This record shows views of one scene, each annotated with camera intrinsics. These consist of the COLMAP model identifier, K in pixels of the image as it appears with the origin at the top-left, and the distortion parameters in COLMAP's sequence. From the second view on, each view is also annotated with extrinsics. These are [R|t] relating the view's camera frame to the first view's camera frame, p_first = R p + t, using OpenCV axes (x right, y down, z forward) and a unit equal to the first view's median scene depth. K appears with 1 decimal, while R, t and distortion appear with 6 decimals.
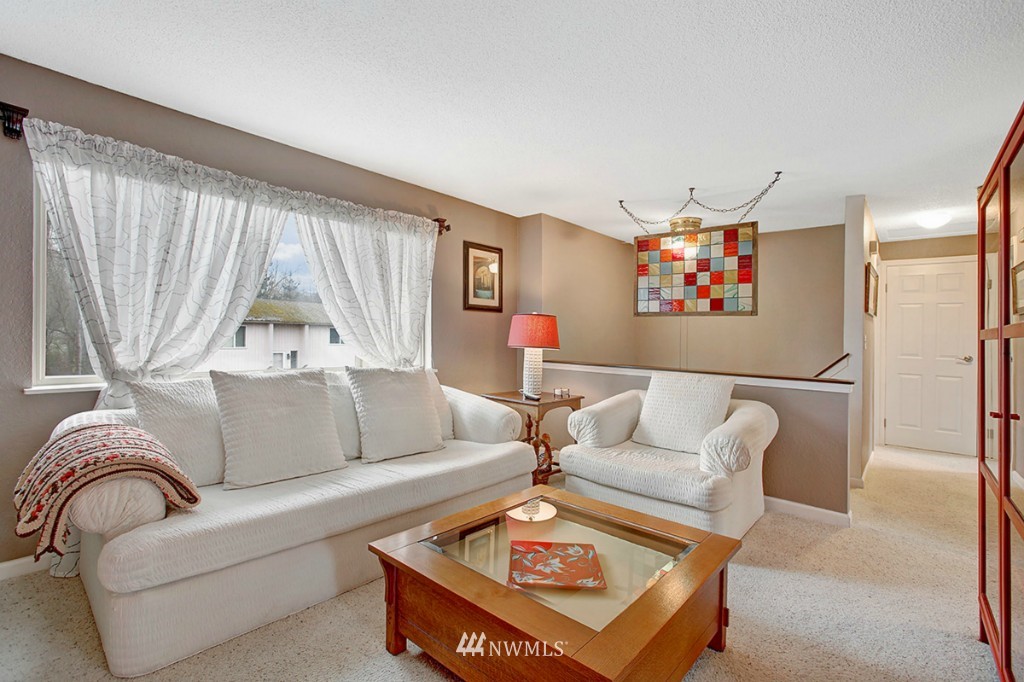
lens RADIAL K [[480.7, 0, 508.9], [0, 480.7, 331.8], [0, 0, 1]] dist [-0.067287, 0.026340]
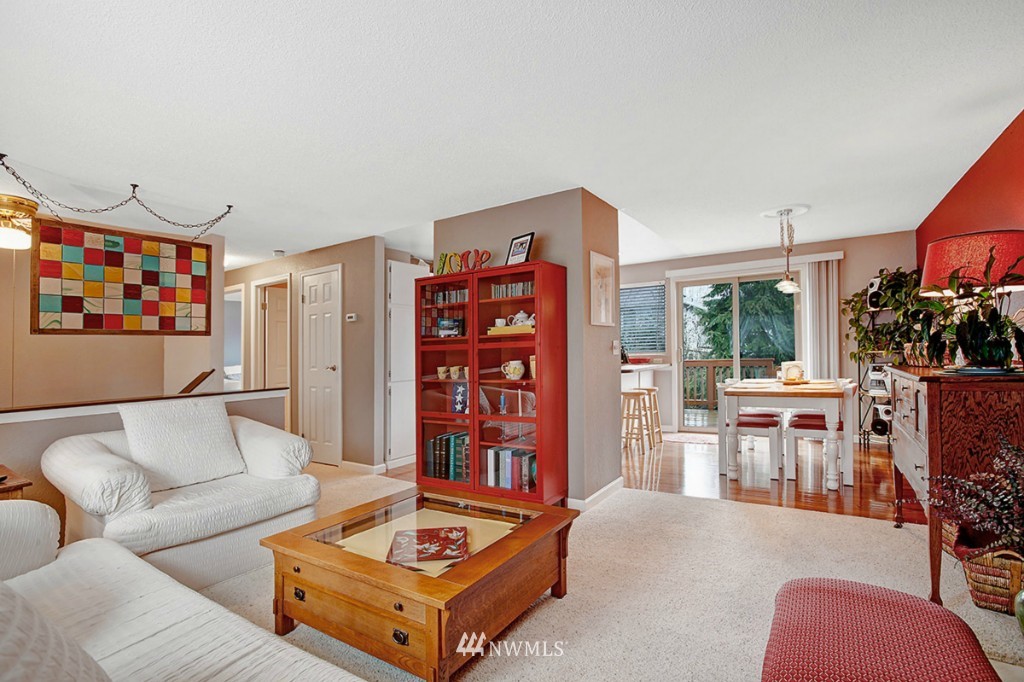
lens RADIAL K [[480.7, 0, 508.9], [0, 480.7, 331.8], [0, 0, 1]] dist [-0.067287, 0.026340]
pose [[-0.158311, 0.021768, 0.987149, -0.567344], [0.026546, 0.999489, -0.017783, -0.006953], [-0.987032, 0.023390, -0.158808, 0.497040]]
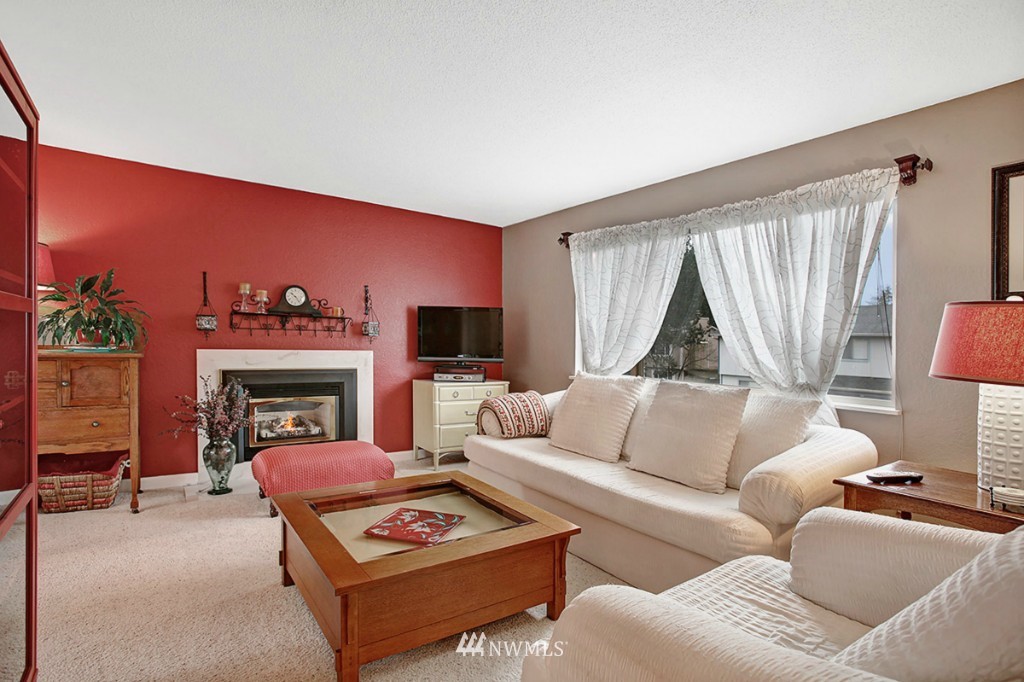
lens RADIAL K [[502.2, 0, 510.2], [0, 502.2, 361.9], [0, 0, 1]] dist [-0.001650, -0.000444]
pose [[-0.223028, 0.006445, -0.974791, 0.651556], [-0.029006, 0.999491, 0.013245, 0.025998], [0.974380, 0.031229, -0.222728, 0.761892]]
